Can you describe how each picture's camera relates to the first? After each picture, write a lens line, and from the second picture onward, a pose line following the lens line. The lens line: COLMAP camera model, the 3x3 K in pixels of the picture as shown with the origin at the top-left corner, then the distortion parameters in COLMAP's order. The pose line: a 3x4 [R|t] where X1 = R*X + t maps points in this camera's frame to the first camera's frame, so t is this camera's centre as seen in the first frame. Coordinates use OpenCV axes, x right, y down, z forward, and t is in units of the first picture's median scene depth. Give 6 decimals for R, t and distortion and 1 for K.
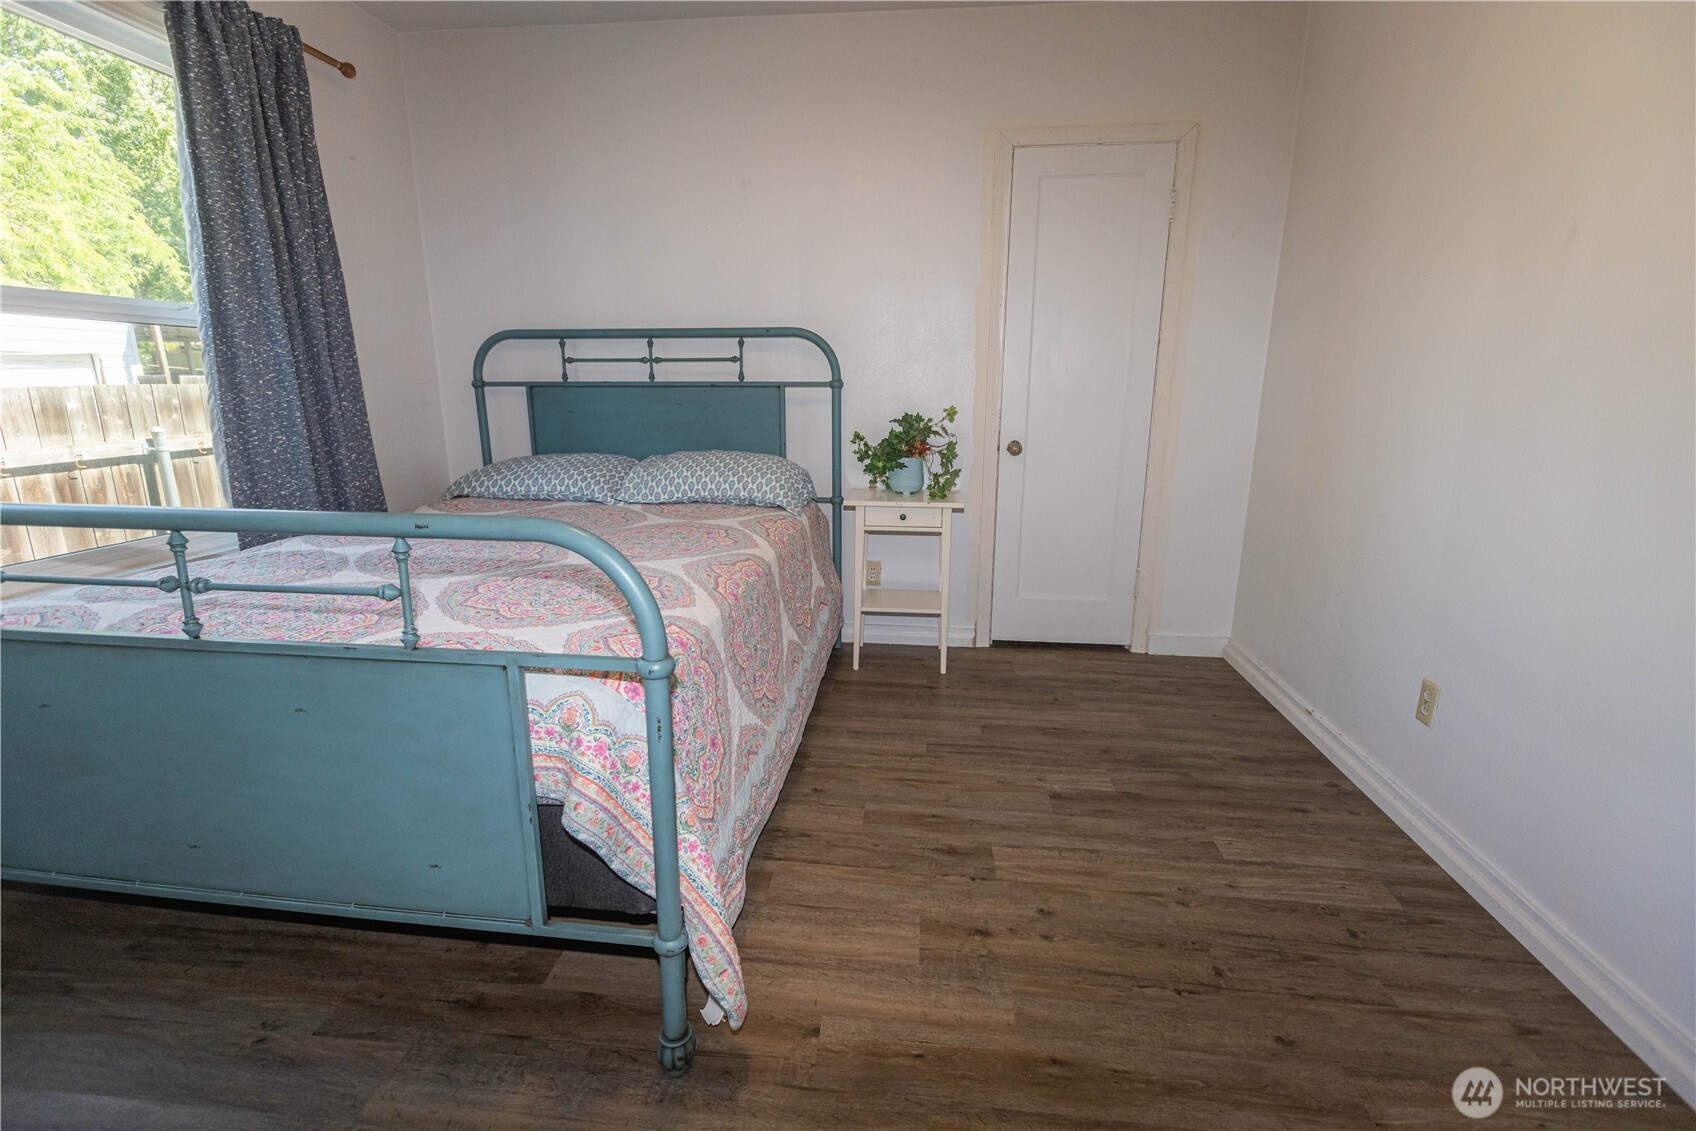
lens RADIAL K [[749.3, 0, 843.4], [0, 749.3, 555.9], [0, 0, 1]] dist [0.000640, -0.000436]
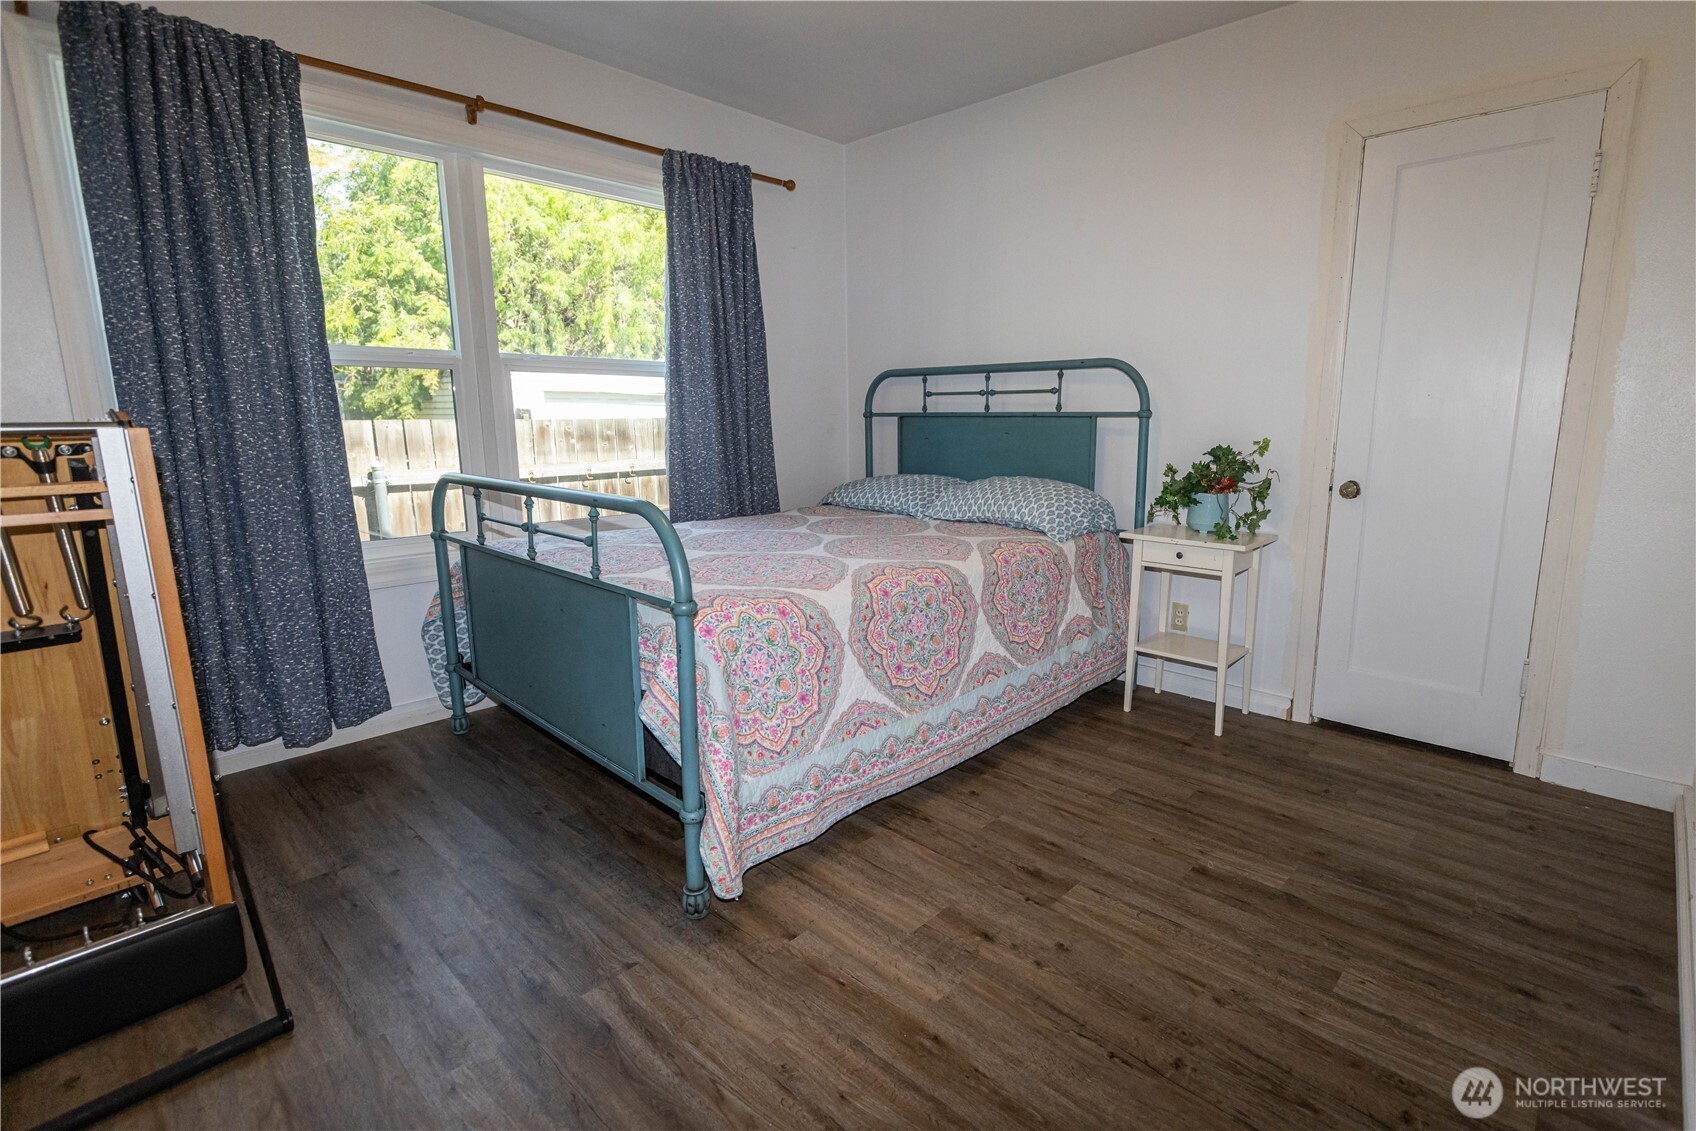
lens RADIAL K [[789.9, 0, 890.1], [0, 789.9, 557.2], [0, 0, 1]] dist [-0.000913, -0.000268]
pose [[0.811495, 0.101813, -0.575421, 0.351652], [-0.129607, 0.991538, -0.007340, 0.004169], [0.569805, 0.080535, 0.817824, -0.006286]]
